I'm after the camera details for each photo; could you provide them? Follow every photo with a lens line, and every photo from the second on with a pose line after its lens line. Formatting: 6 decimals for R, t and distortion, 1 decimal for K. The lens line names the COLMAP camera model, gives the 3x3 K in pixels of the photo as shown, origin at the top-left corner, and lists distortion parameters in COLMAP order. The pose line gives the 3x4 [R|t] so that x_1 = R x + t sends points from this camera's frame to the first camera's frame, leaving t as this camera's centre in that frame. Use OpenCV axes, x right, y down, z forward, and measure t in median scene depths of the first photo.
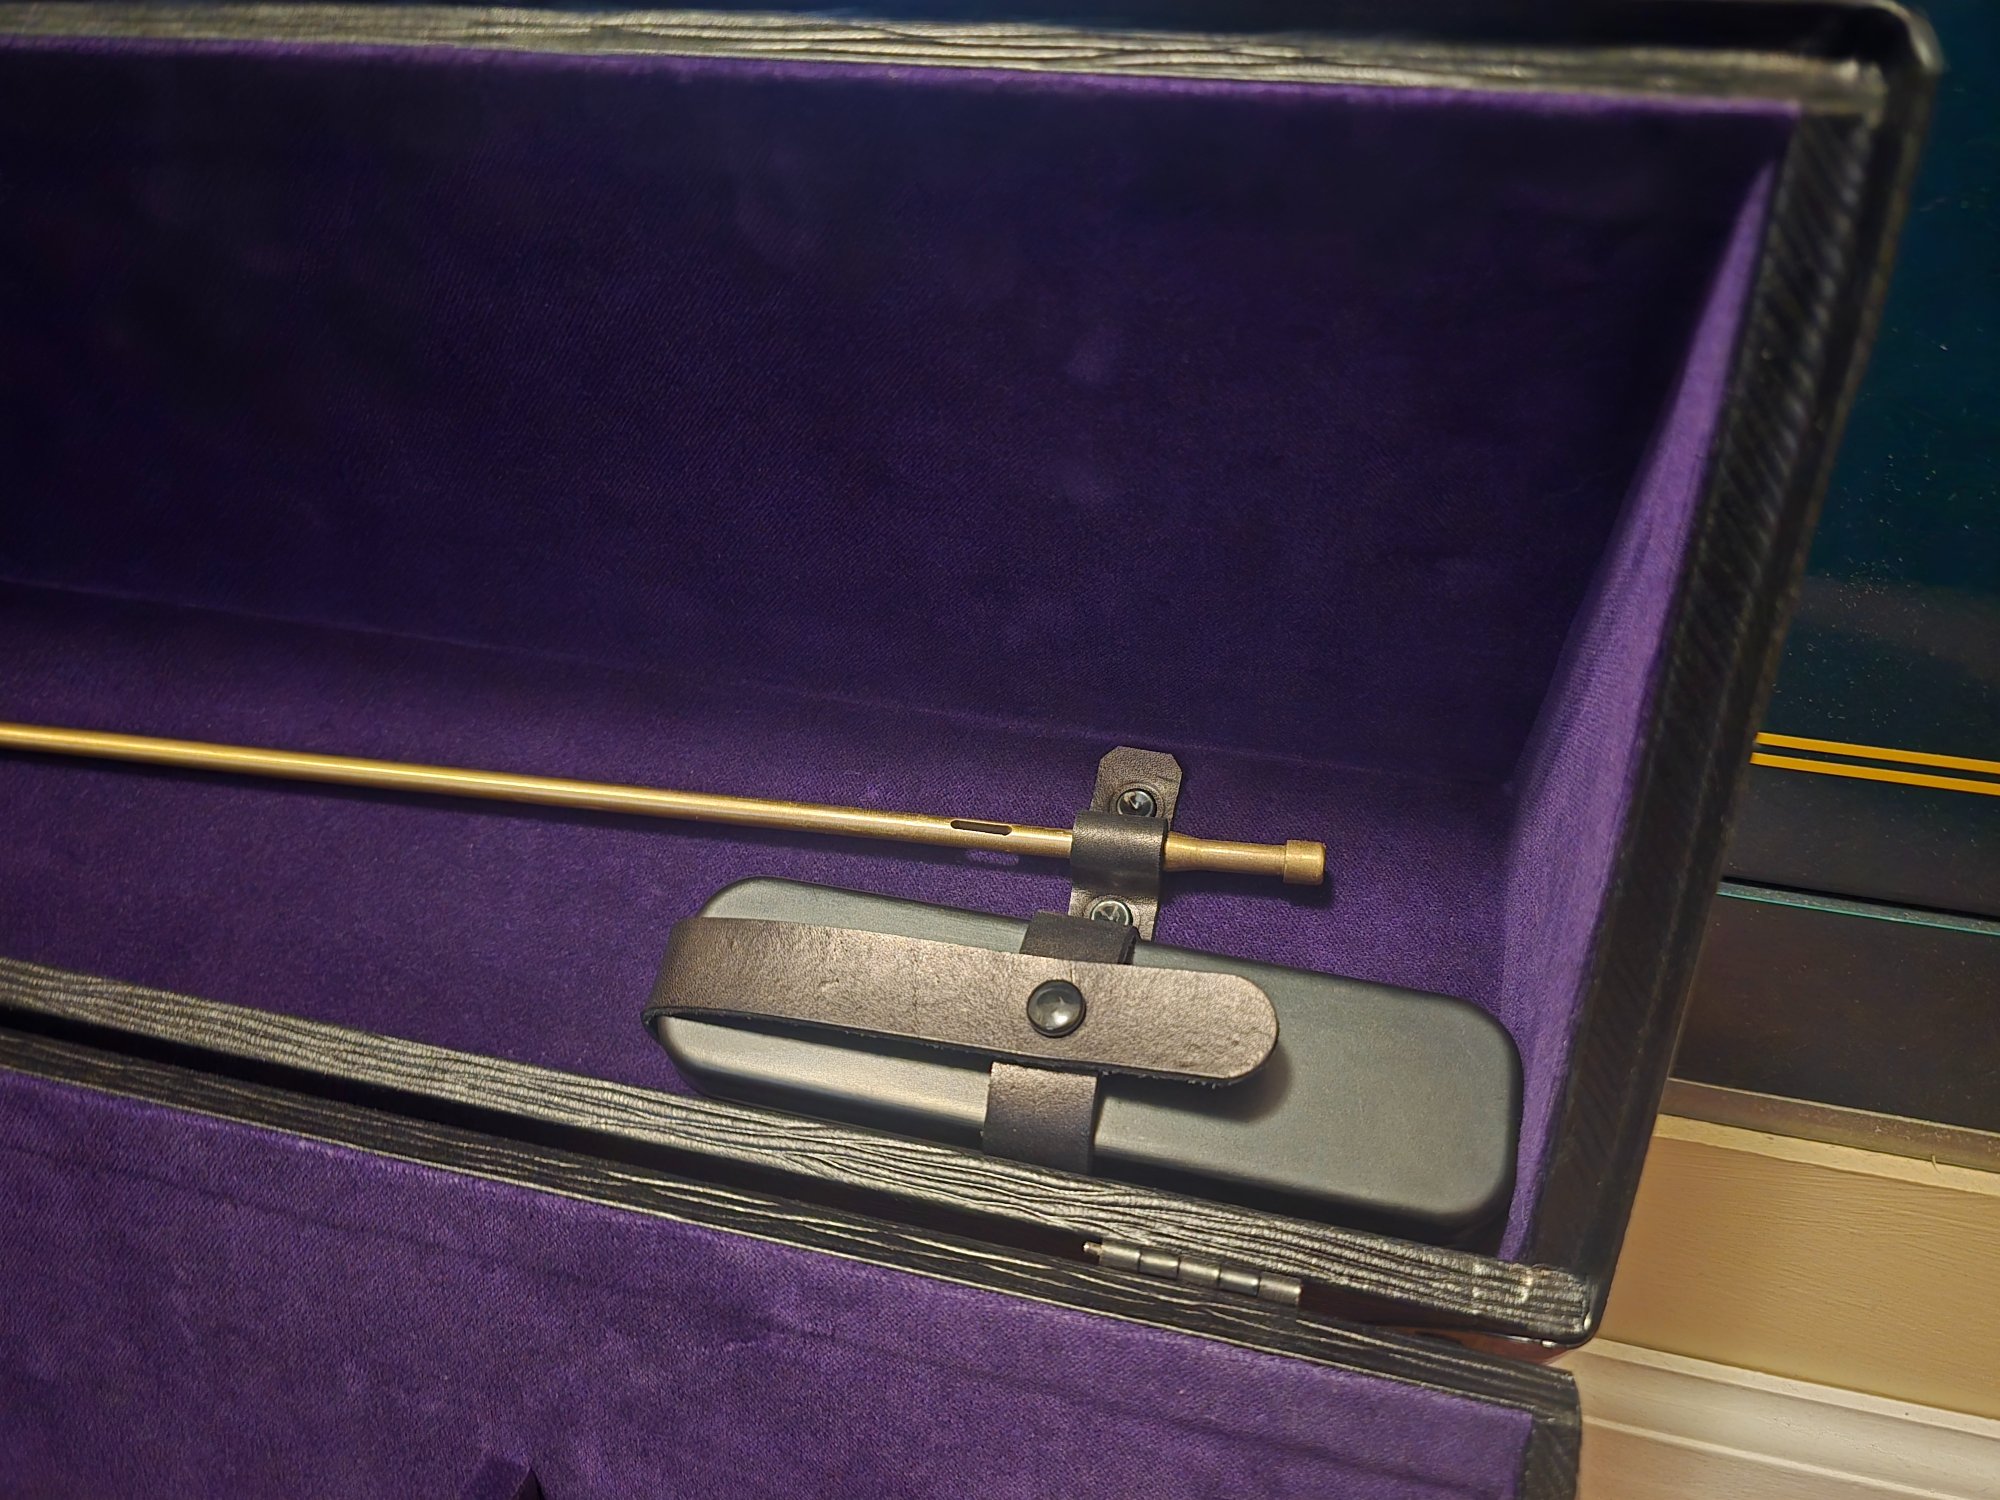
lens RADIAL K [[1356.9, 0, 1000.0], [0, 1356.9, 750.0], [0, 0, 1]] dist [0.003104, -0.003945]
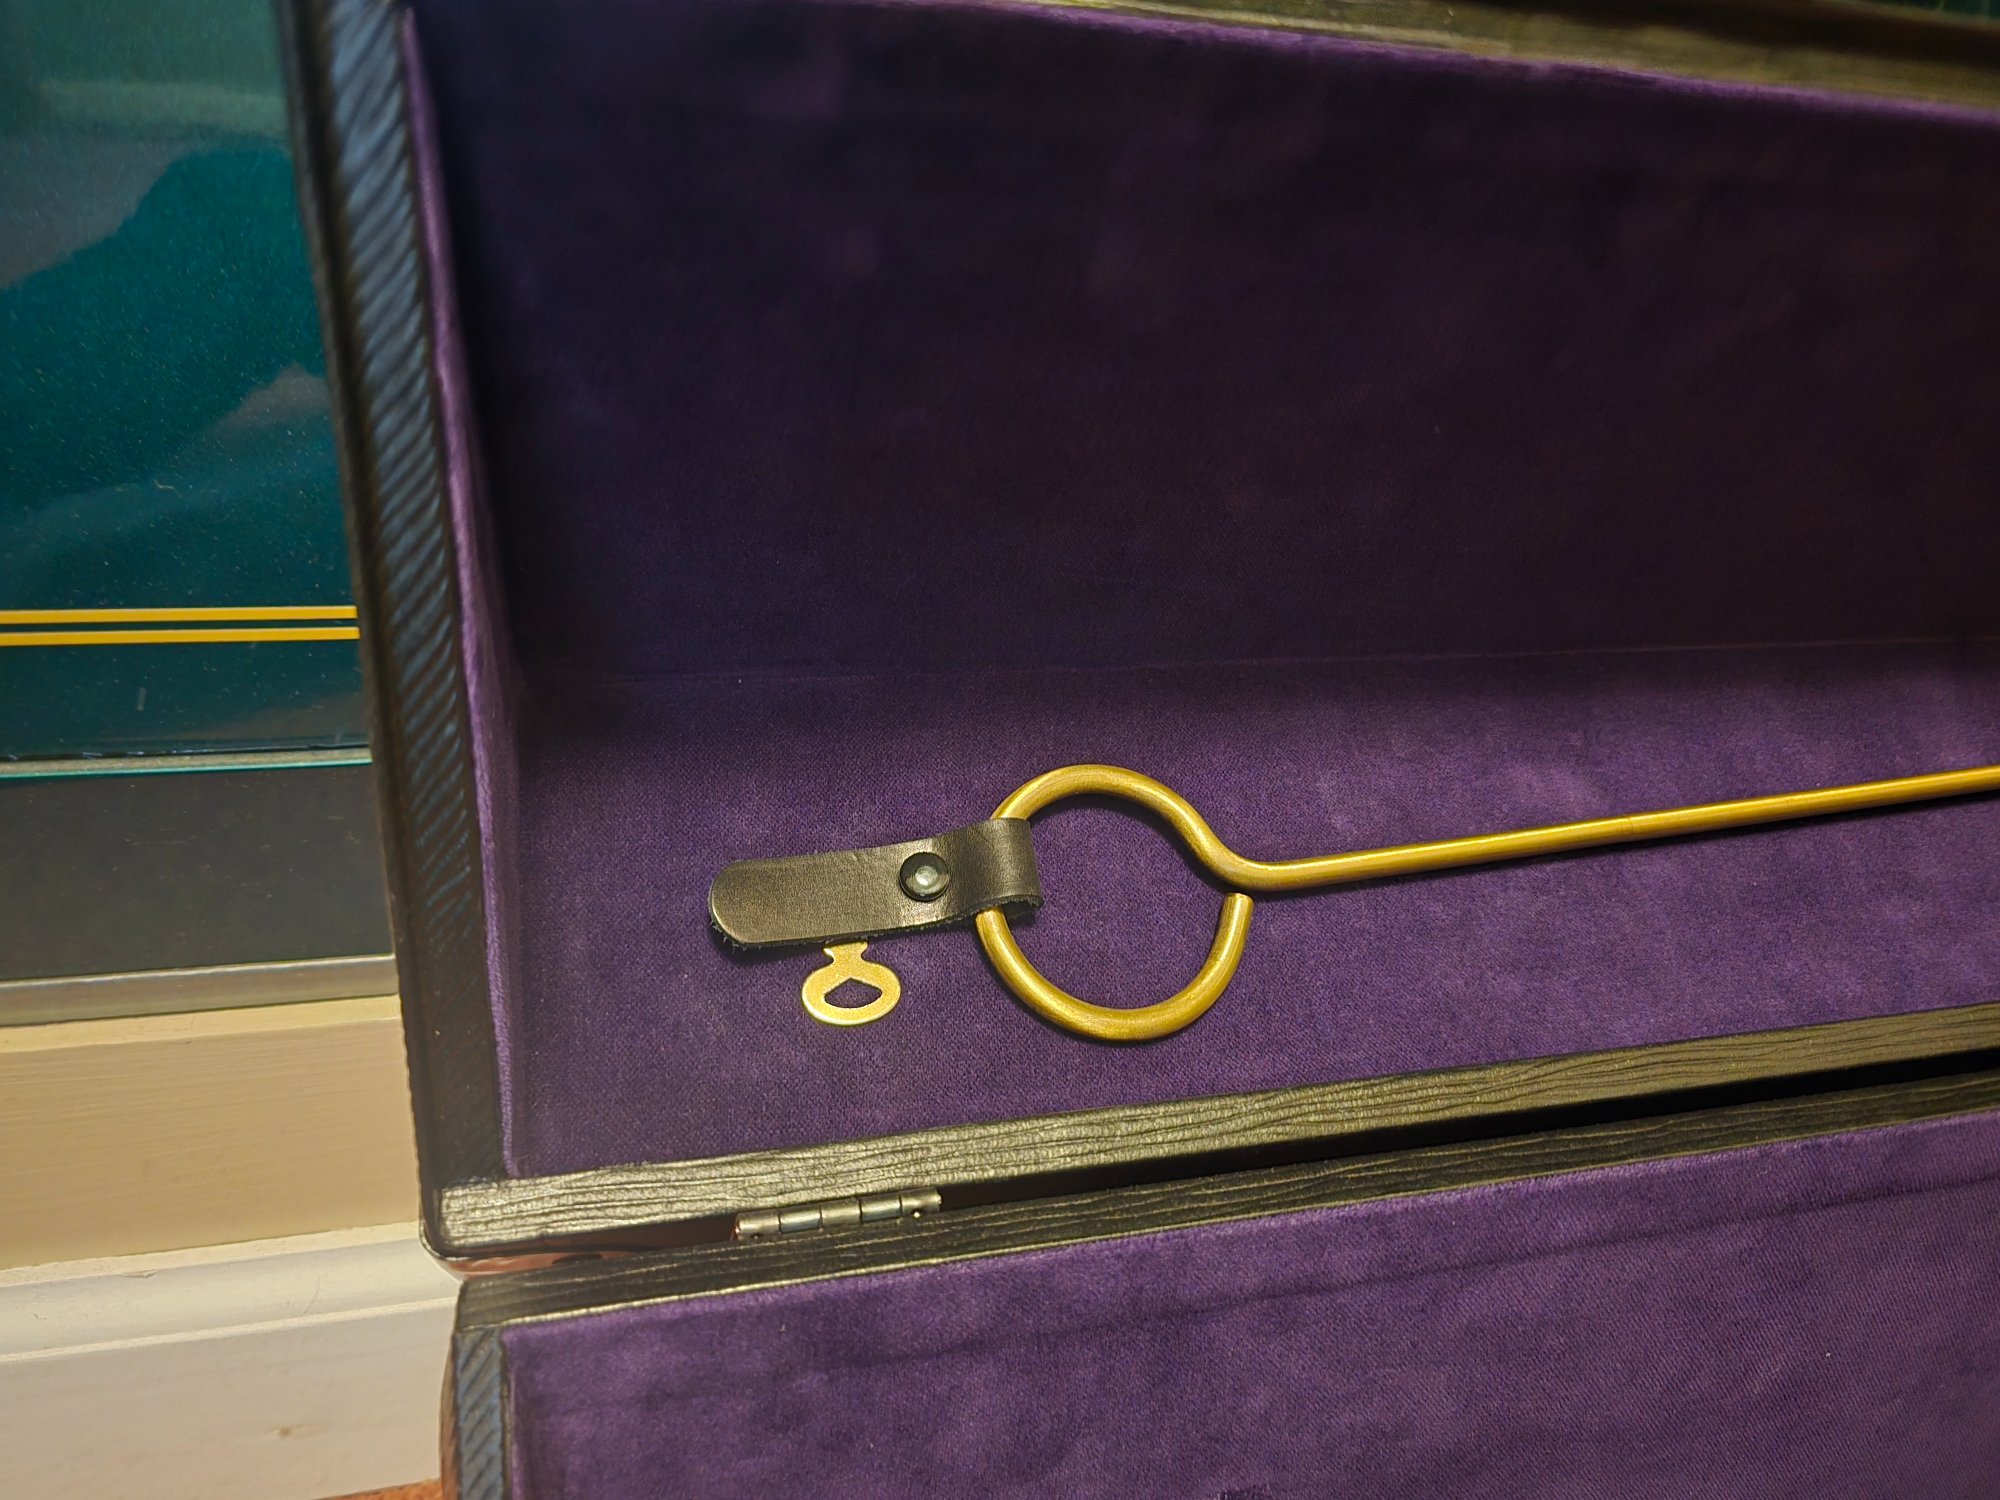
lens RADIAL K [[1356.9, 0, 1000.0], [0, 1356.9, 750.0], [0, 0, 1]] dist [0.003104, -0.003945]
pose [[0.882801, -0.188703, 0.430180, -1.969835], [0.172485, 0.982013, 0.076803, -0.261707], [-0.436935, 0.006397, 0.899470, 0.447870]]
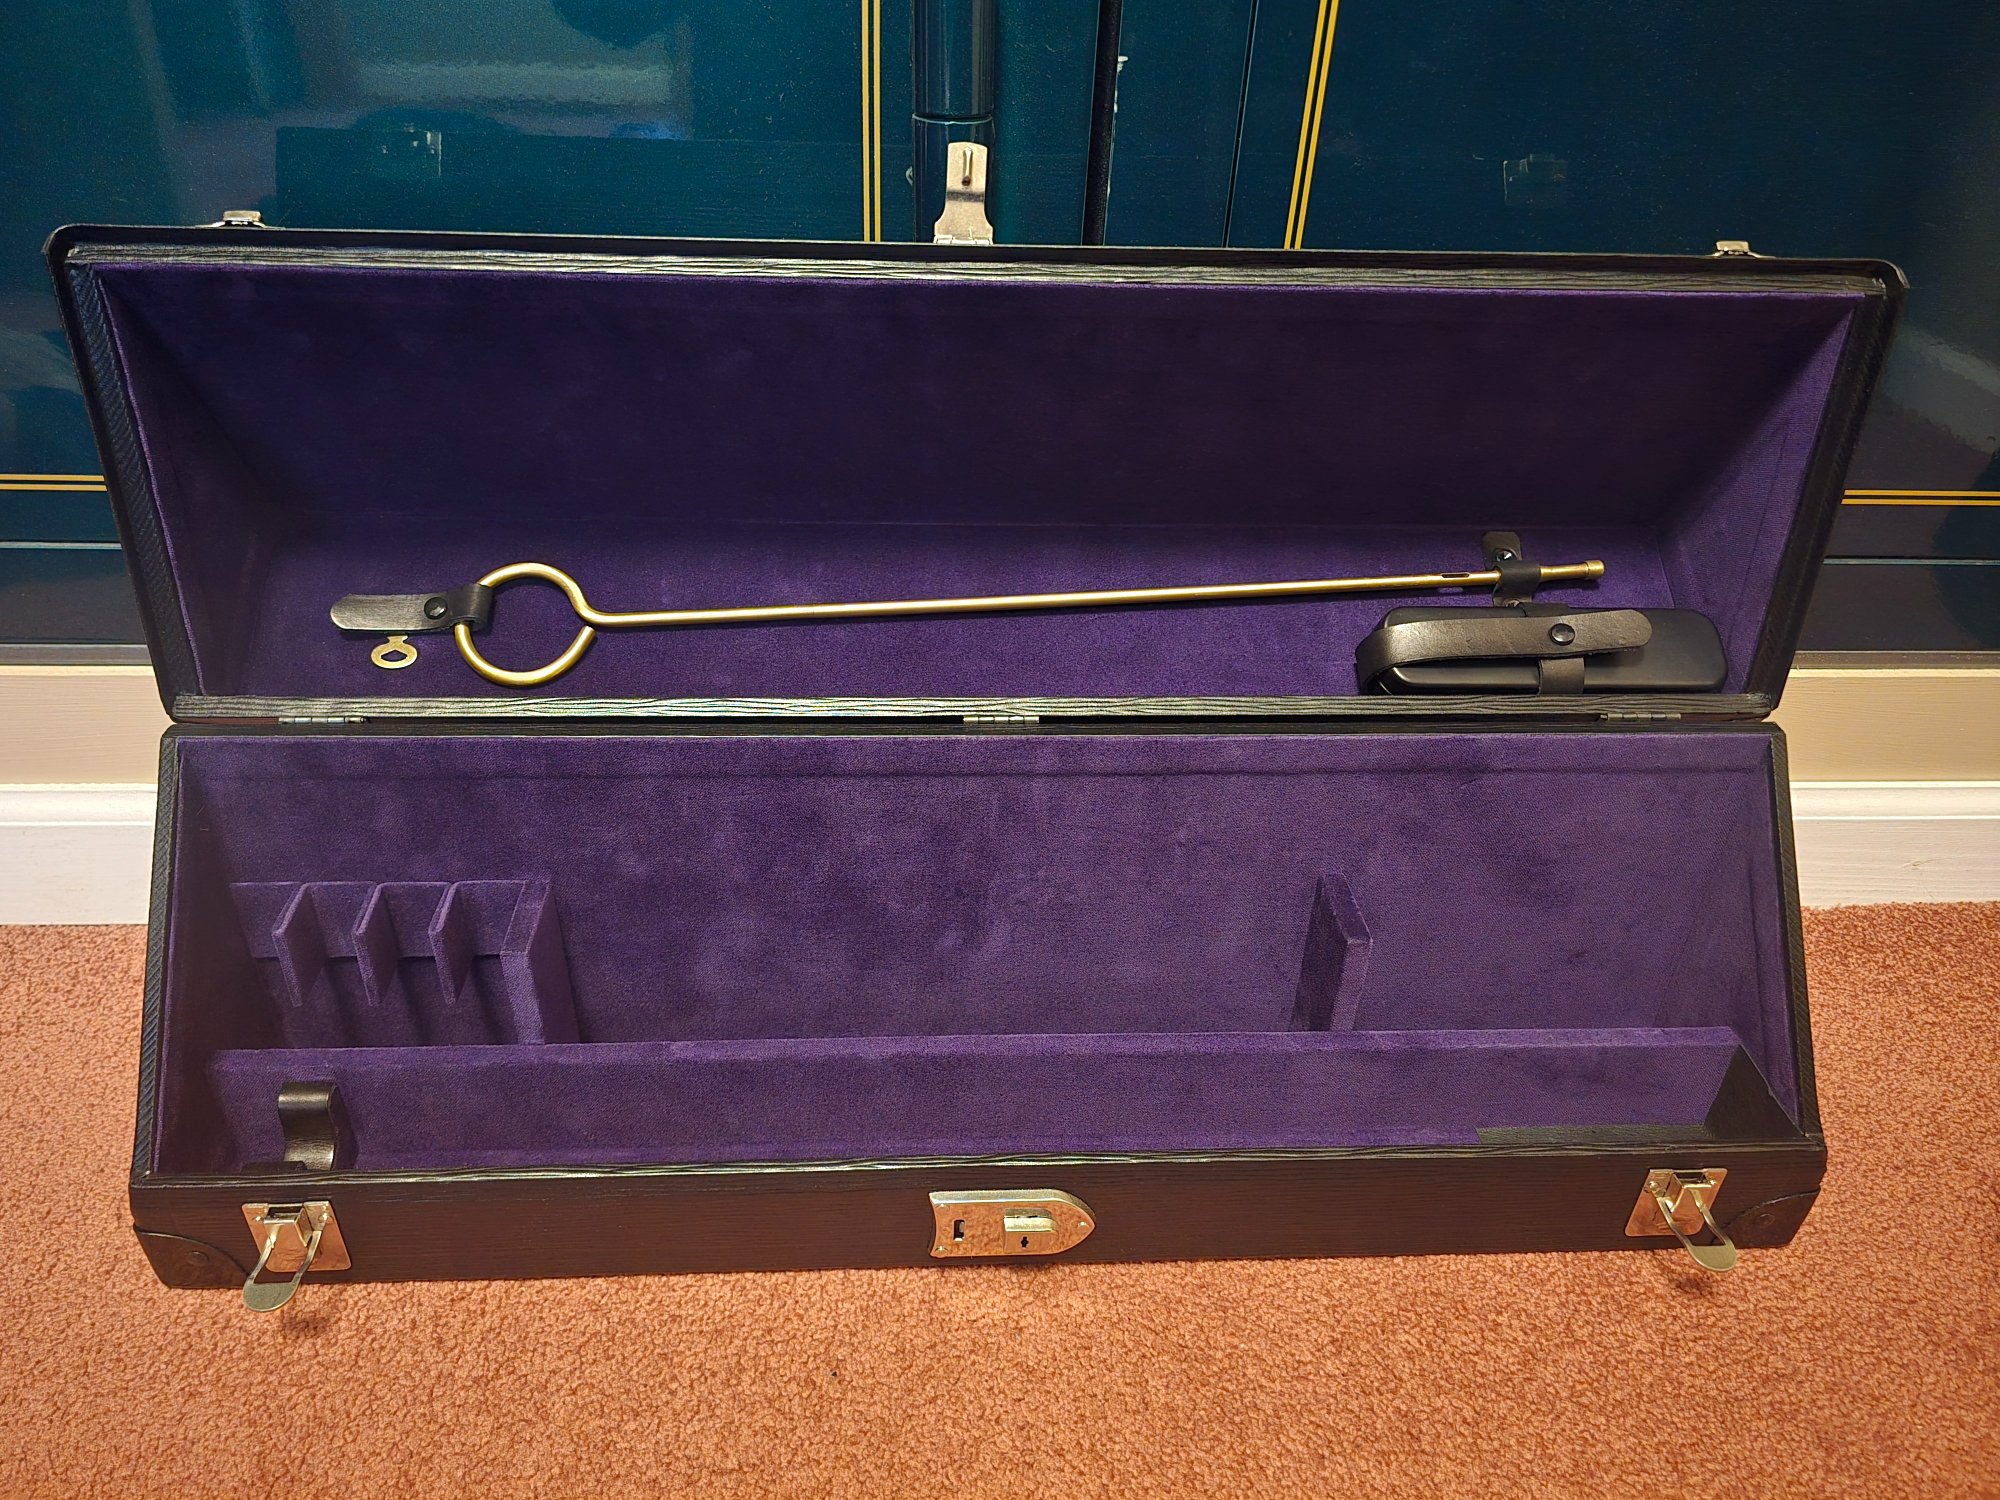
lens RADIAL K [[1356.9, 0, 1000.0], [0, 1356.9, 750.0], [0, 0, 1]] dist [0.003104, -0.003945]
pose [[0.954882, -0.163966, 0.247618, -1.335109], [0.130063, 0.980448, 0.147669, -0.087358], [-0.266989, -0.108800, 0.957538, -0.948020]]
